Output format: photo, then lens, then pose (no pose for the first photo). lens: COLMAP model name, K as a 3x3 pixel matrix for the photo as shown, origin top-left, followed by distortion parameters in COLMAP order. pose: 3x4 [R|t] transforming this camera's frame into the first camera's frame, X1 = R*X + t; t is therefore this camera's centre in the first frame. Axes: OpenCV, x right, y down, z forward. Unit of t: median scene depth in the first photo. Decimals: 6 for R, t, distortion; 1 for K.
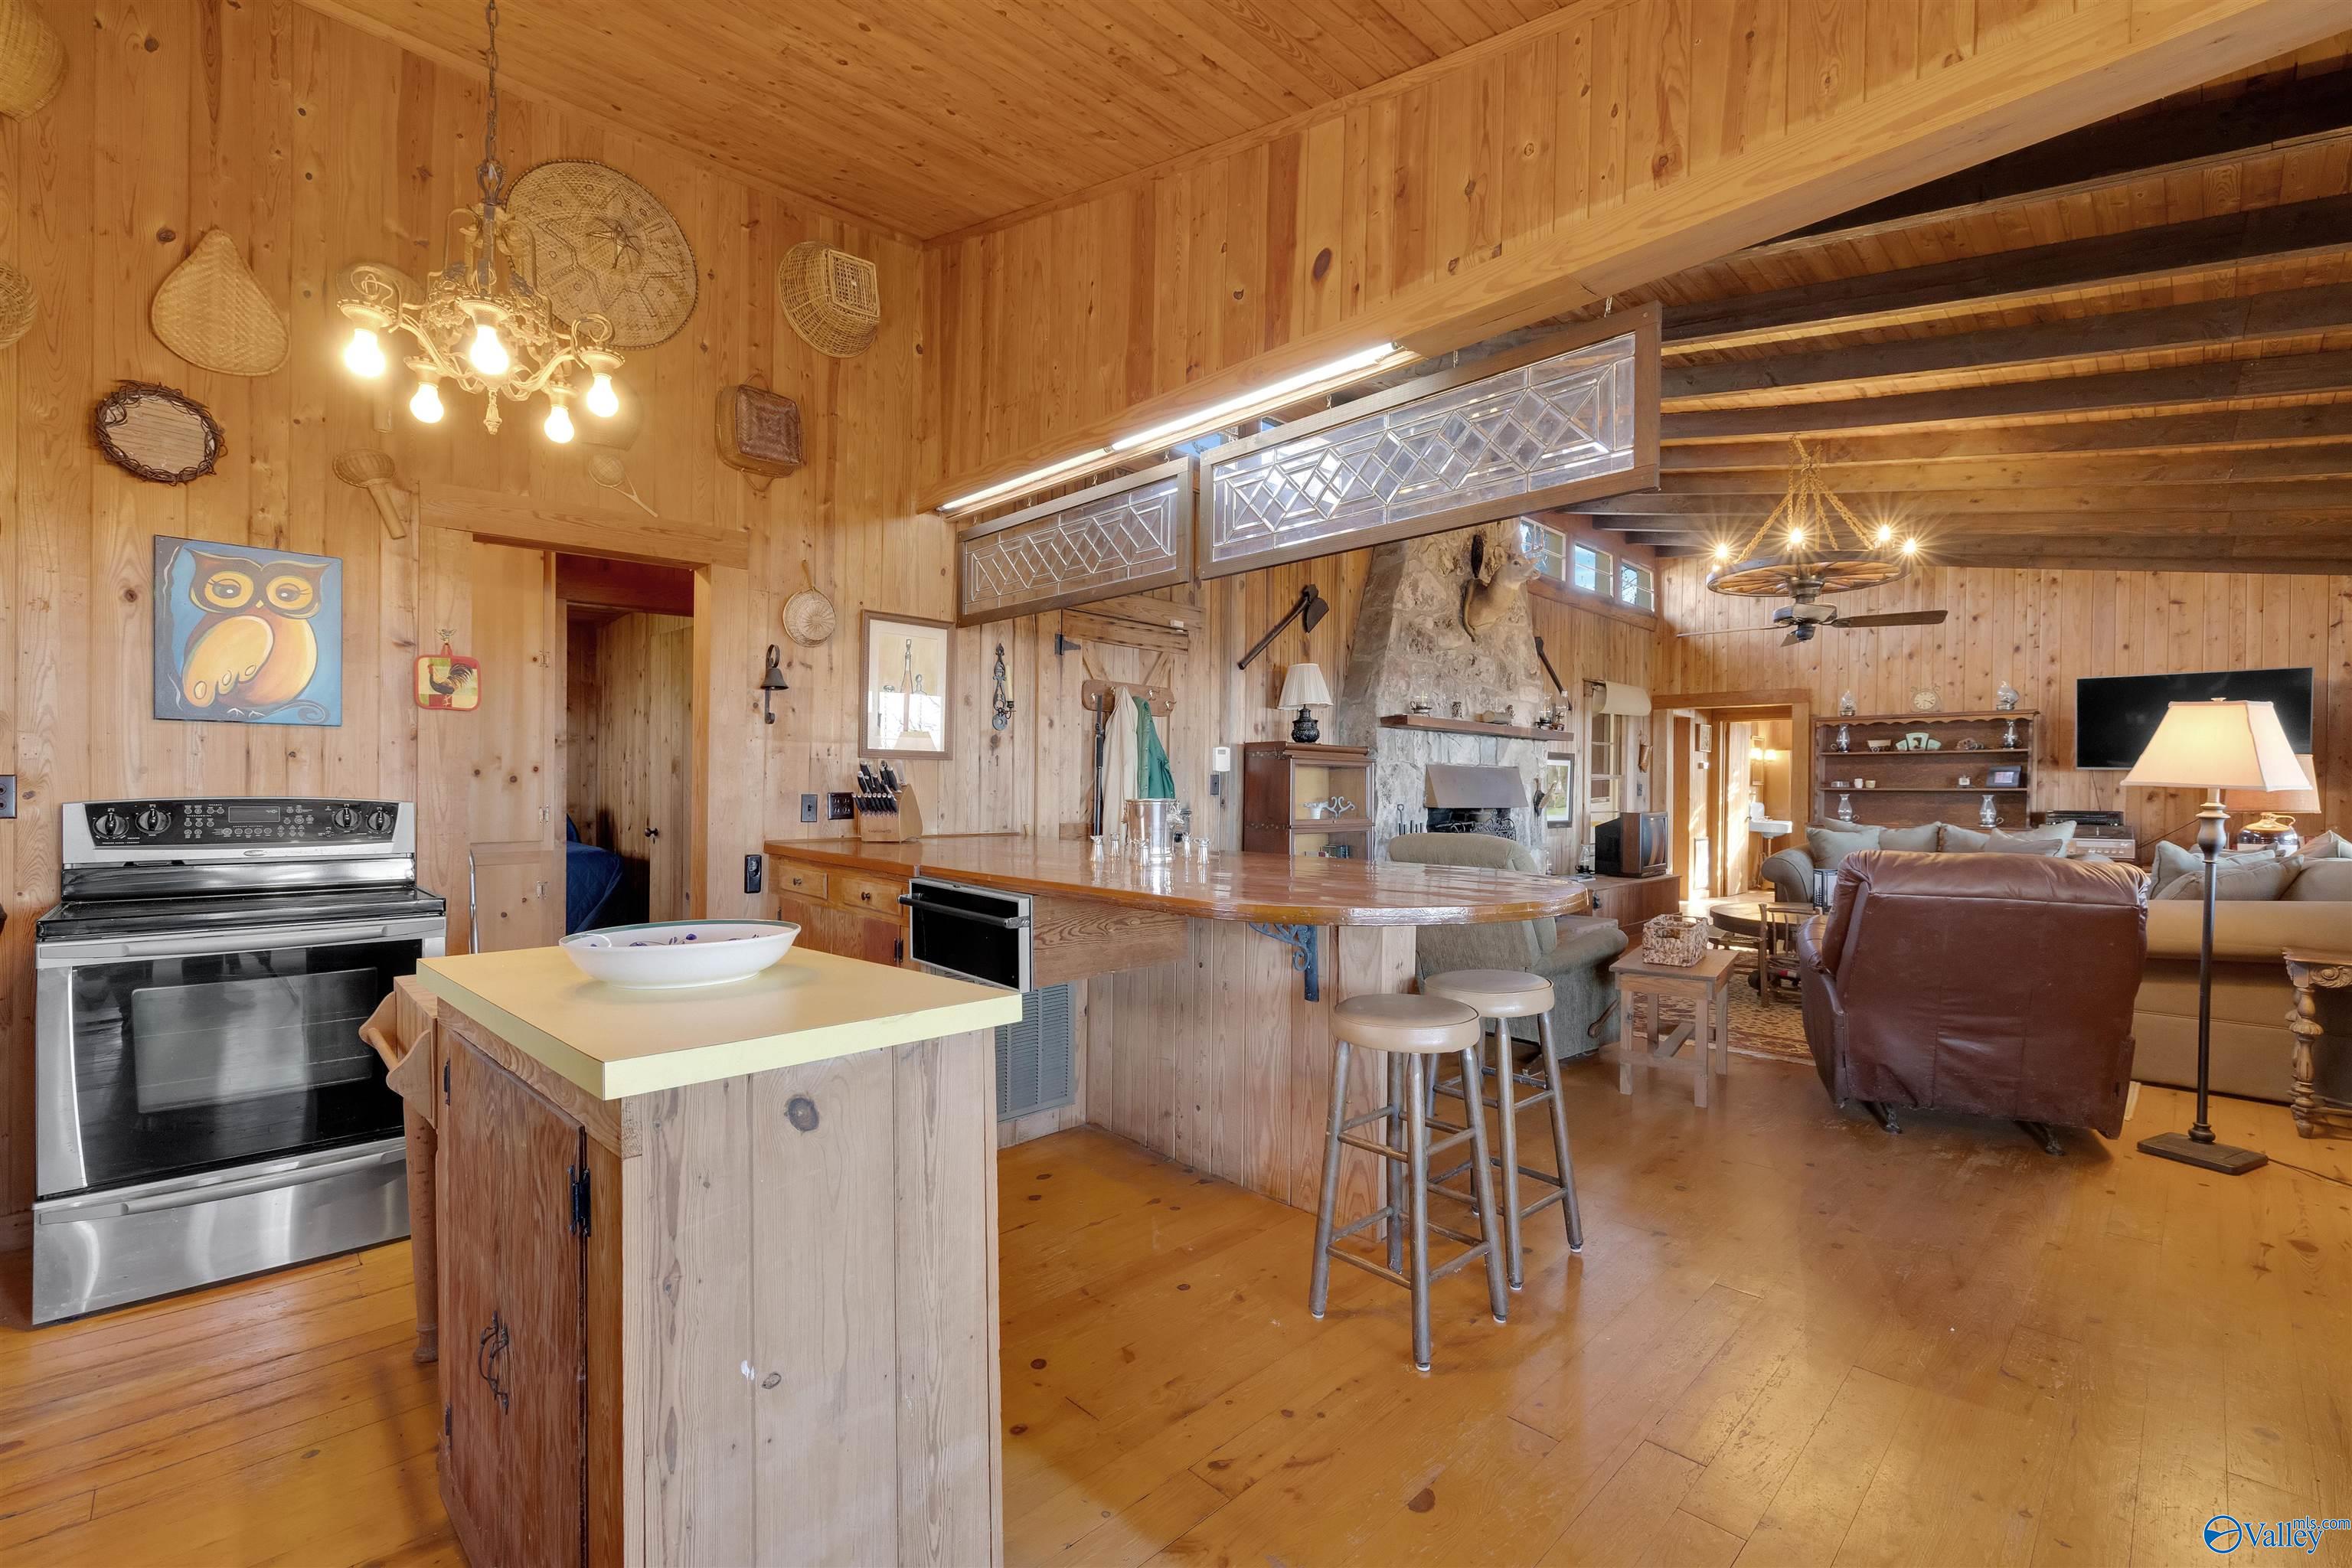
lens RADIAL K [[1000.1, 0, 1204.6], [0, 1000.1, 794.4], [0, 0, 1]] dist [0.000636, 0.000300]
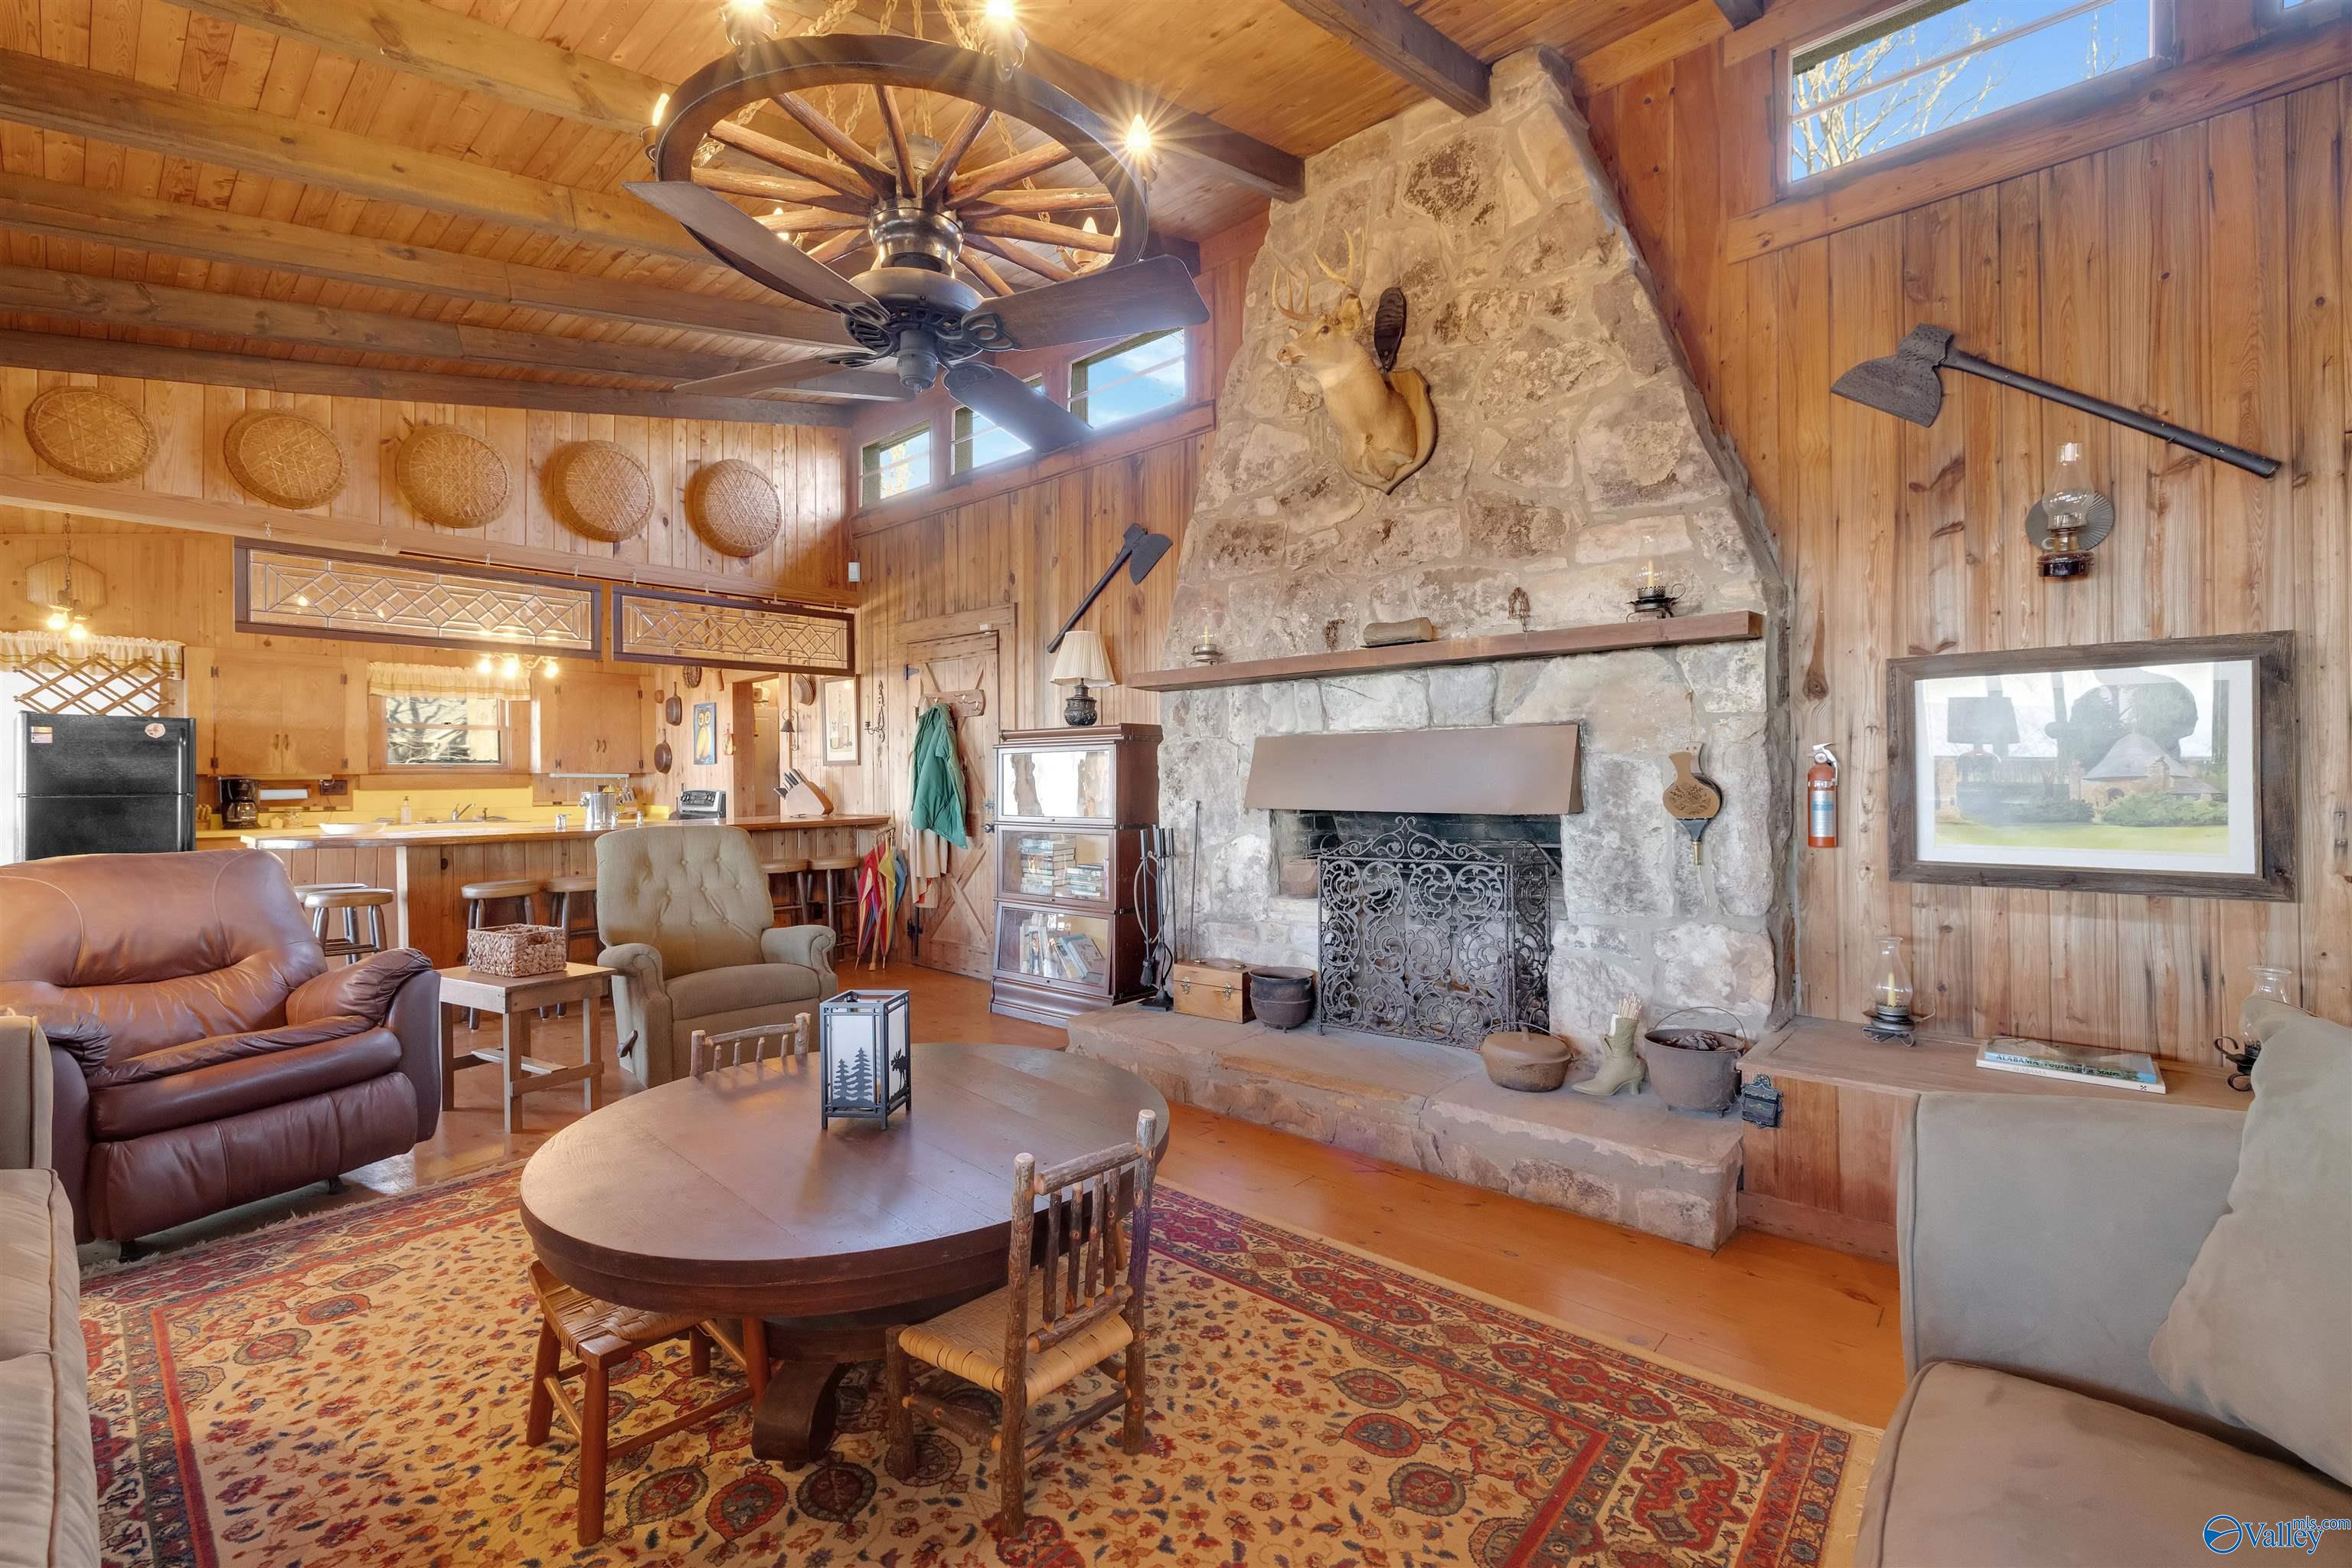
lens RADIAL K [[990.1, 0, 1155.5], [0, 990.1, 764.8], [0, 0, 1]] dist [0.006201, -0.001157]
pose [[0.048132, -0.020144, -0.998638, 0.964764], [0.006071, 0.999784, -0.019875, -0.001762], [0.998823, -0.005106, 0.048244, 1.055874]]
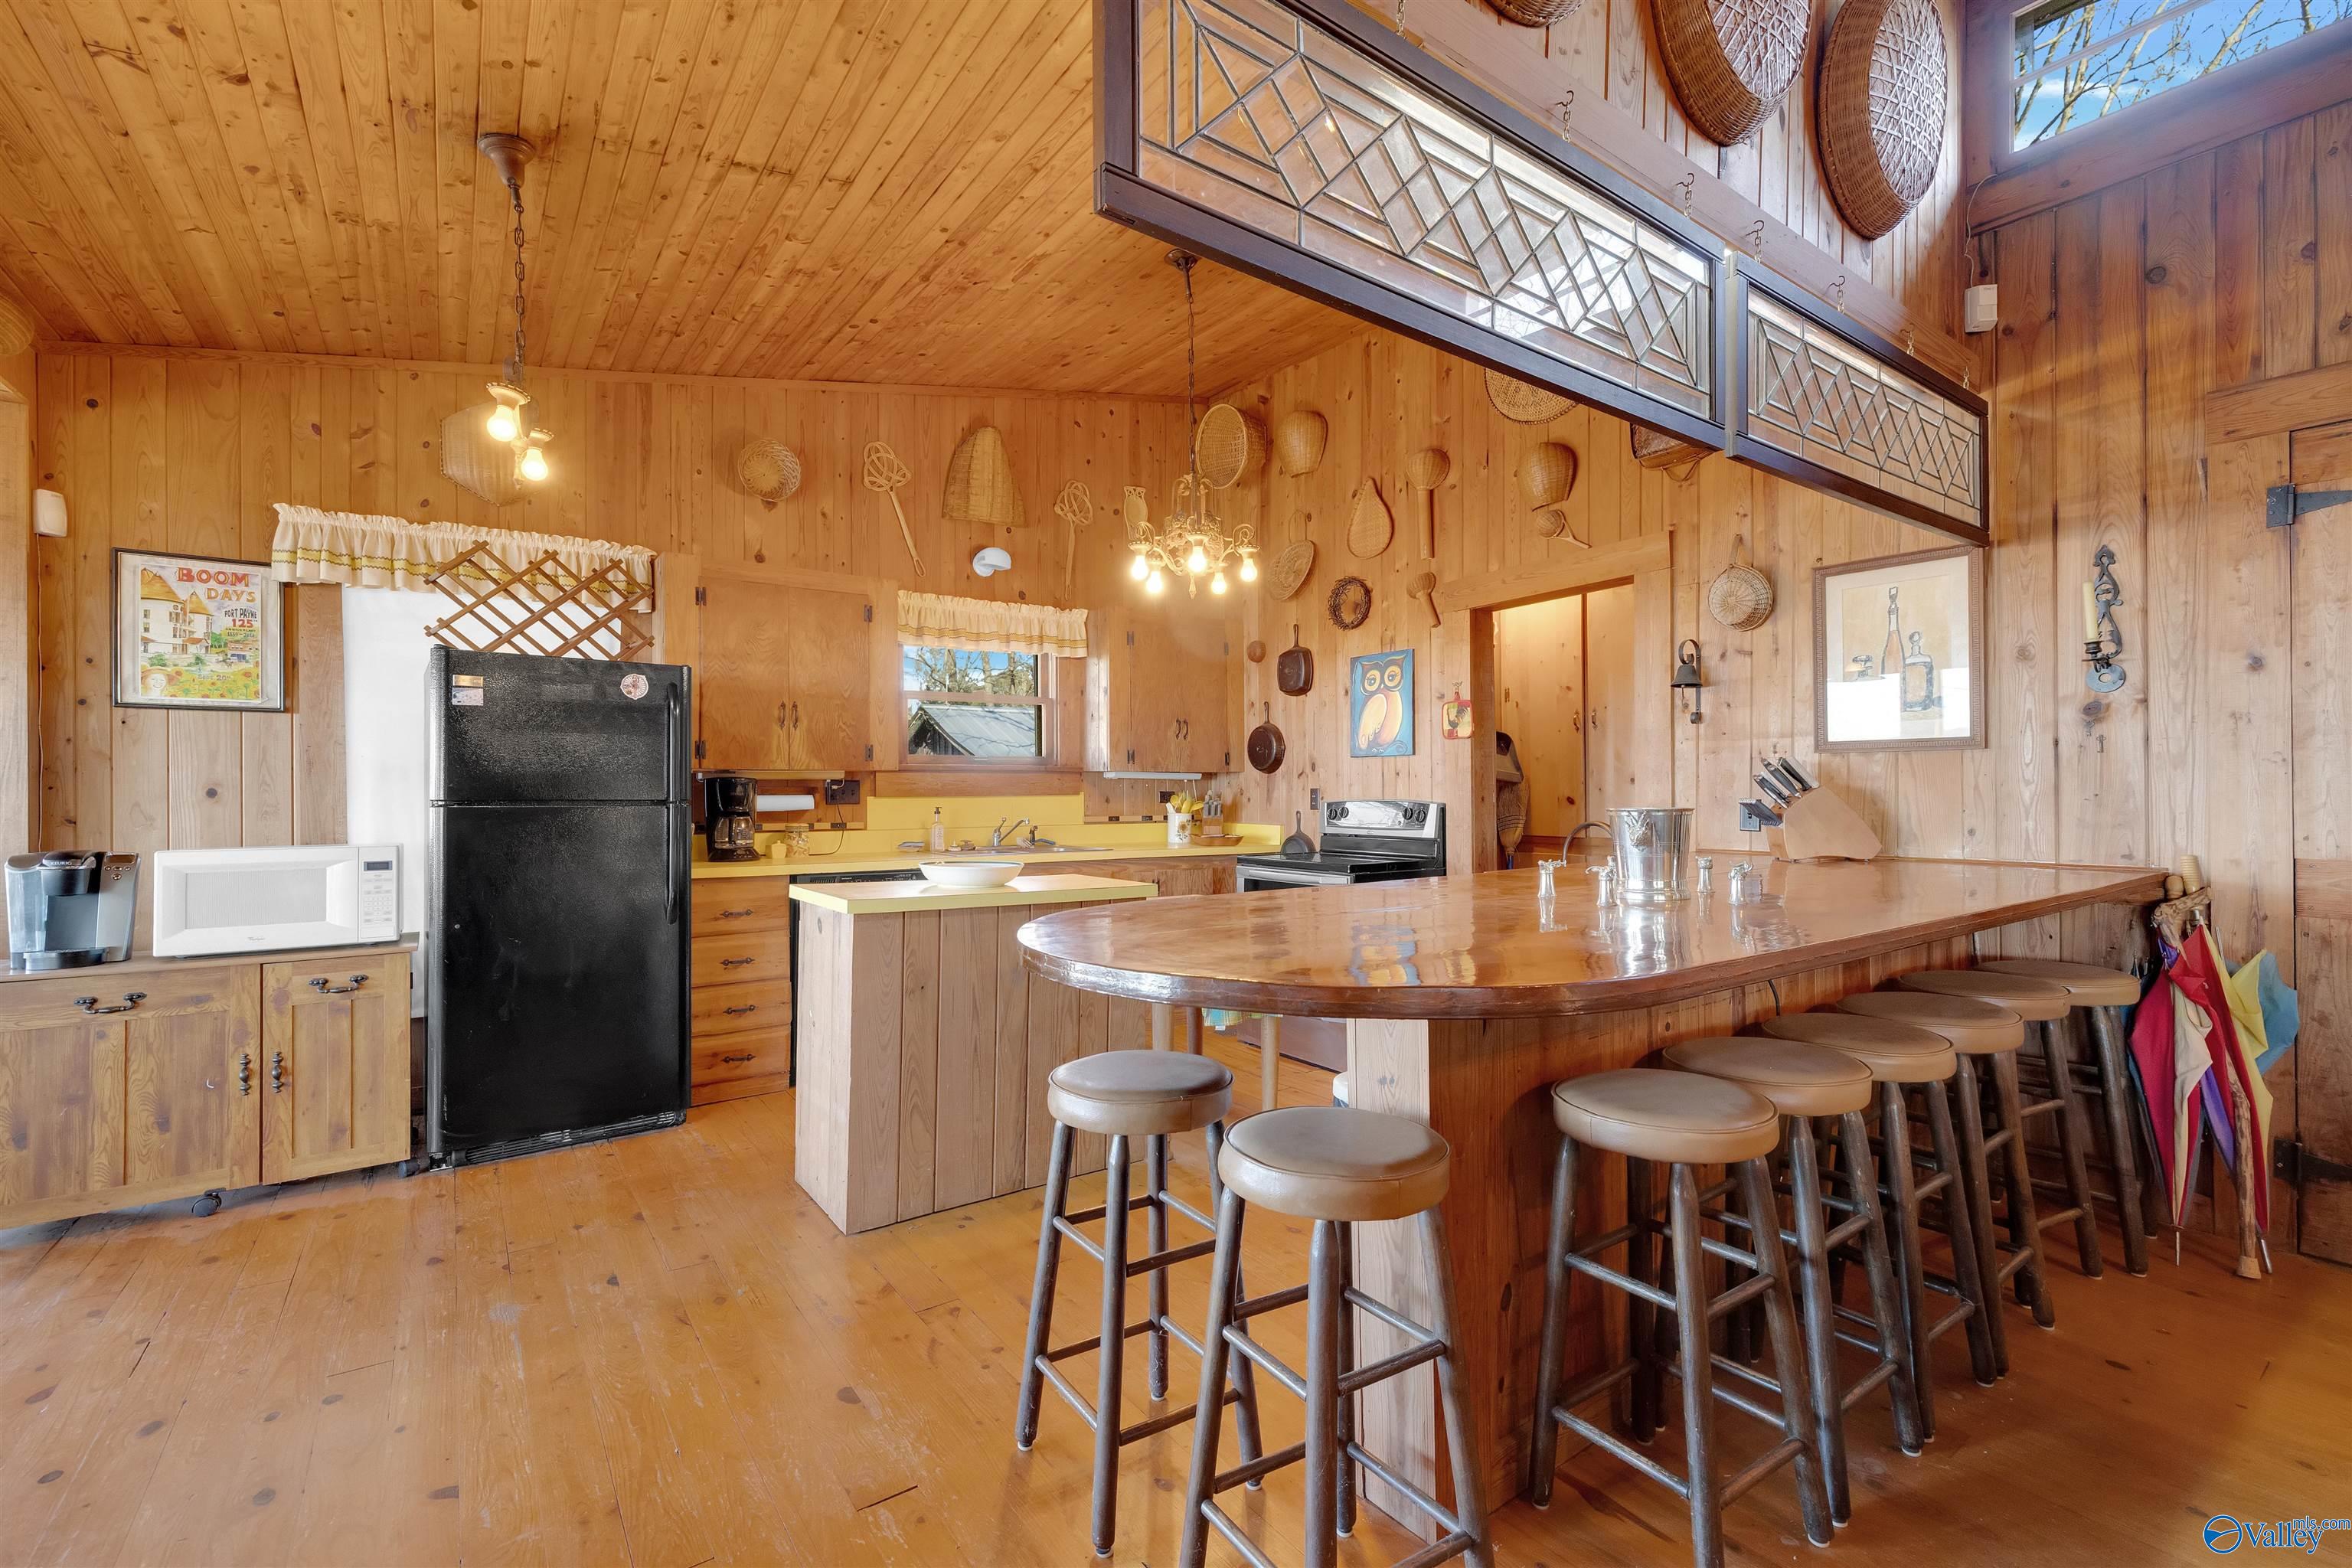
lens RADIAL K [[1000.1, 0, 1168.3], [0, 1000.1, 783.0], [0, 0, 1]] dist [0.000636, 0.000300]
pose [[-0.166330, -0.012403, -0.985992, 0.387521], [-0.001349, 0.999923, -0.012350, -0.002081], [0.986069, -0.000724, -0.166334, 0.456211]]
